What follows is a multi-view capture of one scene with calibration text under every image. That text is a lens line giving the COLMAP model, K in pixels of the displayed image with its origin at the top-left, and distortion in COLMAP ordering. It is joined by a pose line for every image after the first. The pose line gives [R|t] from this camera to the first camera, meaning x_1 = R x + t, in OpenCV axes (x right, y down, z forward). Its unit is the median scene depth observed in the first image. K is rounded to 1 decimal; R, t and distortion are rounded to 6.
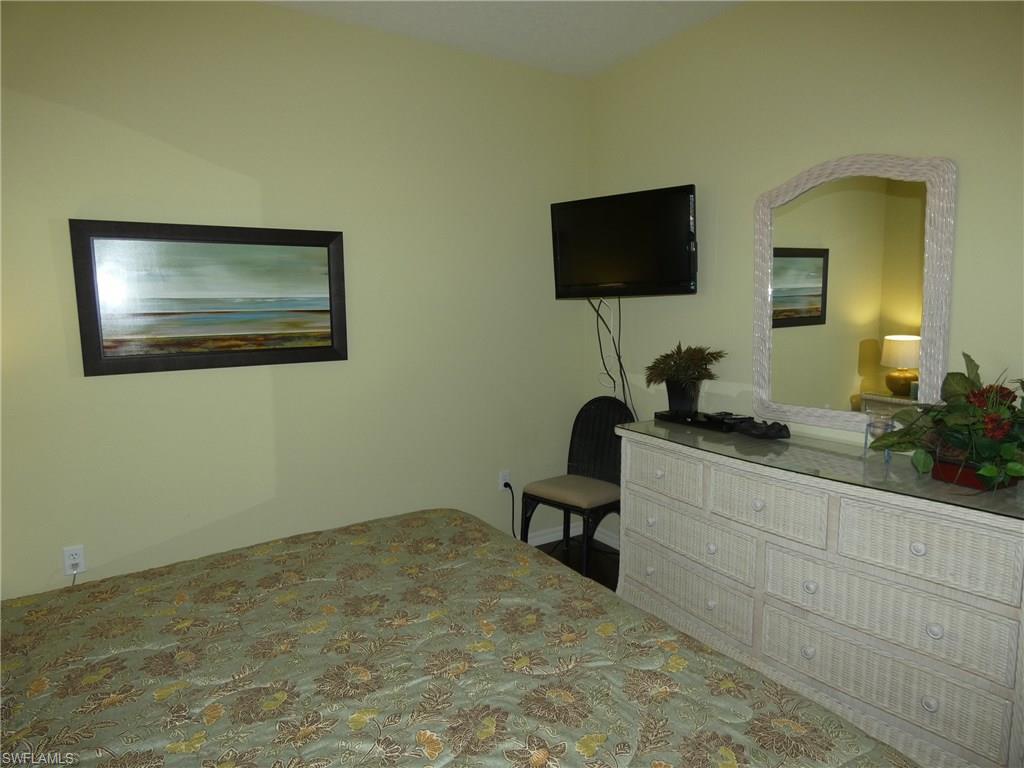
lens RADIAL K [[619.8, 0, 509.6], [0, 619.8, 382.0], [0, 0, 1]] dist [0.010811, -0.001635]
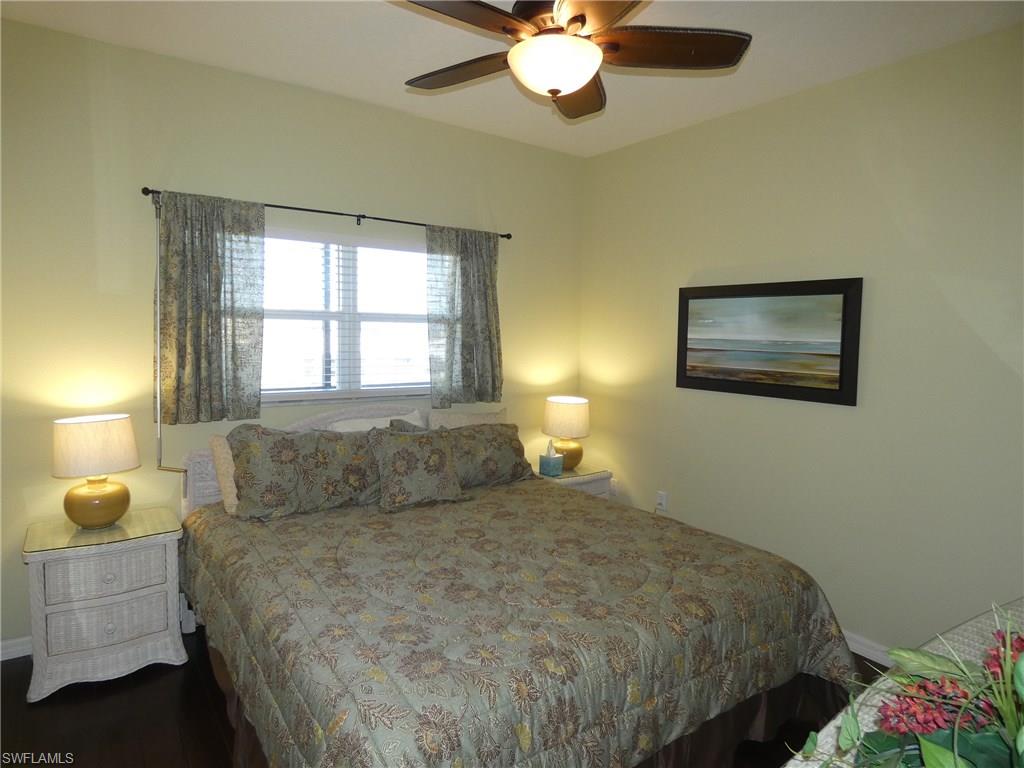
lens RADIAL K [[619.8, 0, 509.6], [0, 619.8, 382.0], [0, 0, 1]] dist [0.010811, -0.001635]
pose [[0.045300, 0.093239, -0.994613, 0.751715], [-0.156356, 0.984026, 0.085125, -0.079091], [0.986661, 0.151658, 0.059155, 0.439024]]
